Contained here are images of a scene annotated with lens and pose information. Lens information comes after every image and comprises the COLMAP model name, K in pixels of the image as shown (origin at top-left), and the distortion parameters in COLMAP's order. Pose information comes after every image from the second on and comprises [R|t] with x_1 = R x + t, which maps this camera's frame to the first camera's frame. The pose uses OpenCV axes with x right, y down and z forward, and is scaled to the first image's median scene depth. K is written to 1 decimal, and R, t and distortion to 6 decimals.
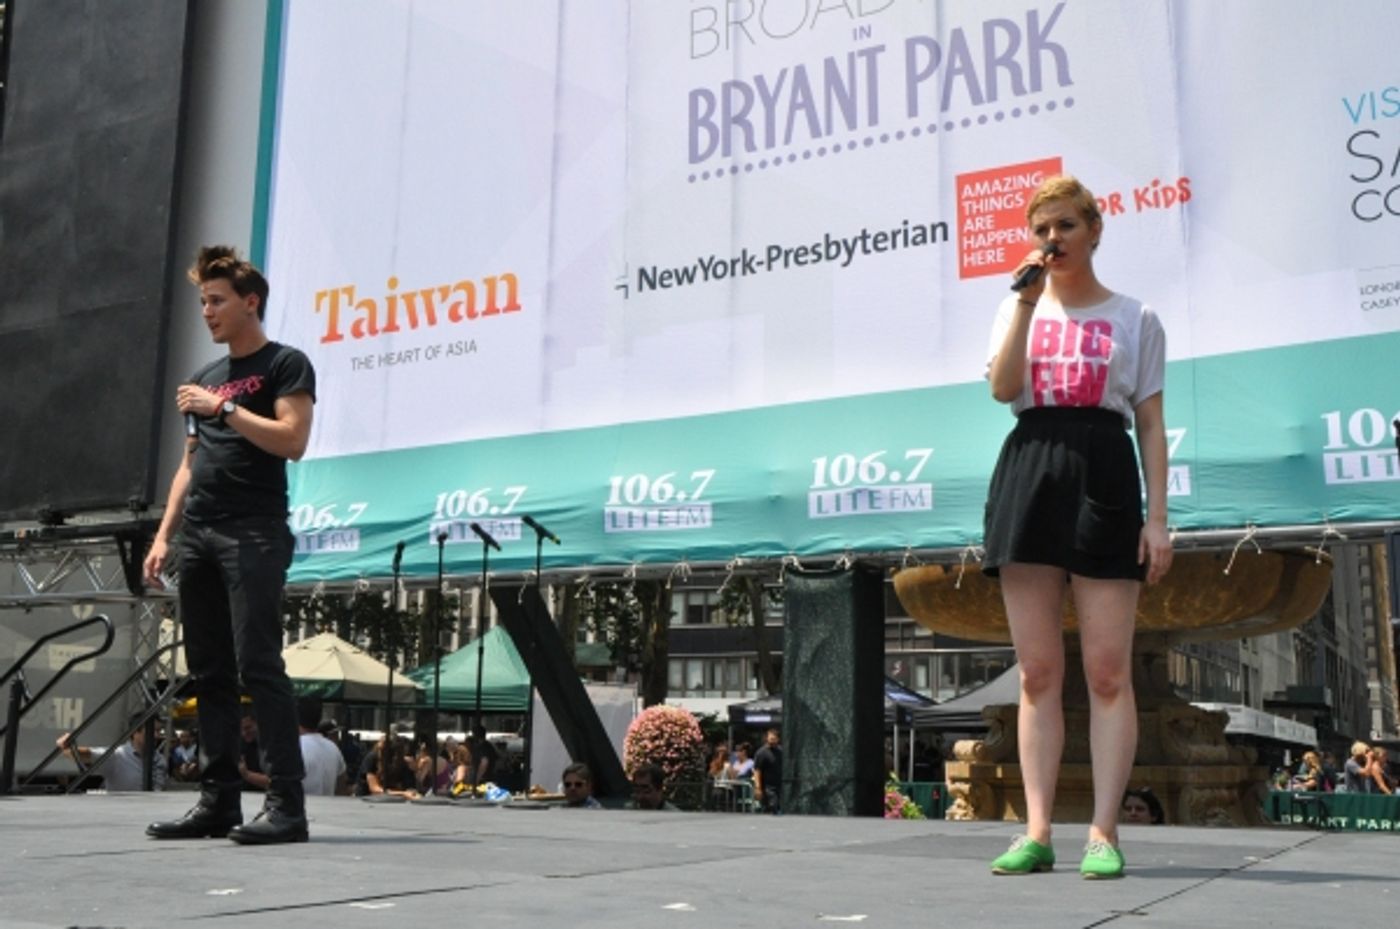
lens RADIAL K [[1450.4, 0, 698.1], [0, 1450.4, 459.8], [0, 0, 1]] dist [0.005497, 0.030895]
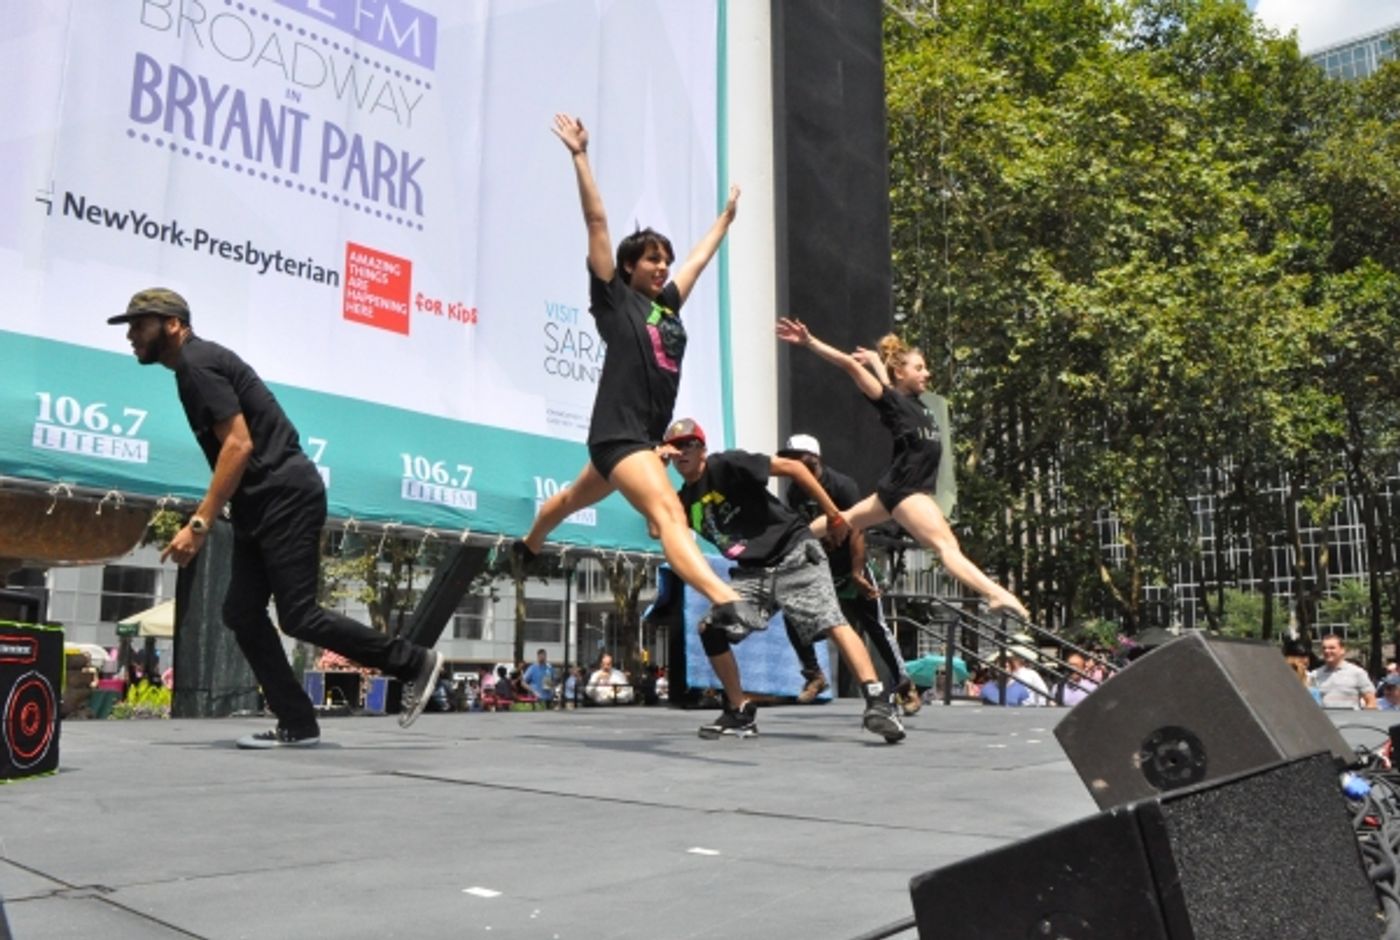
lens RADIAL K [[1184.9, 0, 696.0], [0, 1184.9, 452.8], [0, 0, 1]] dist [-0.053246, -0.093867]
pose [[0.234034, 0.169897, 0.957269, -0.734695], [-0.195068, 0.972796, -0.124963, 0.066156], [-0.952458, -0.157487, 0.260809, 0.363570]]
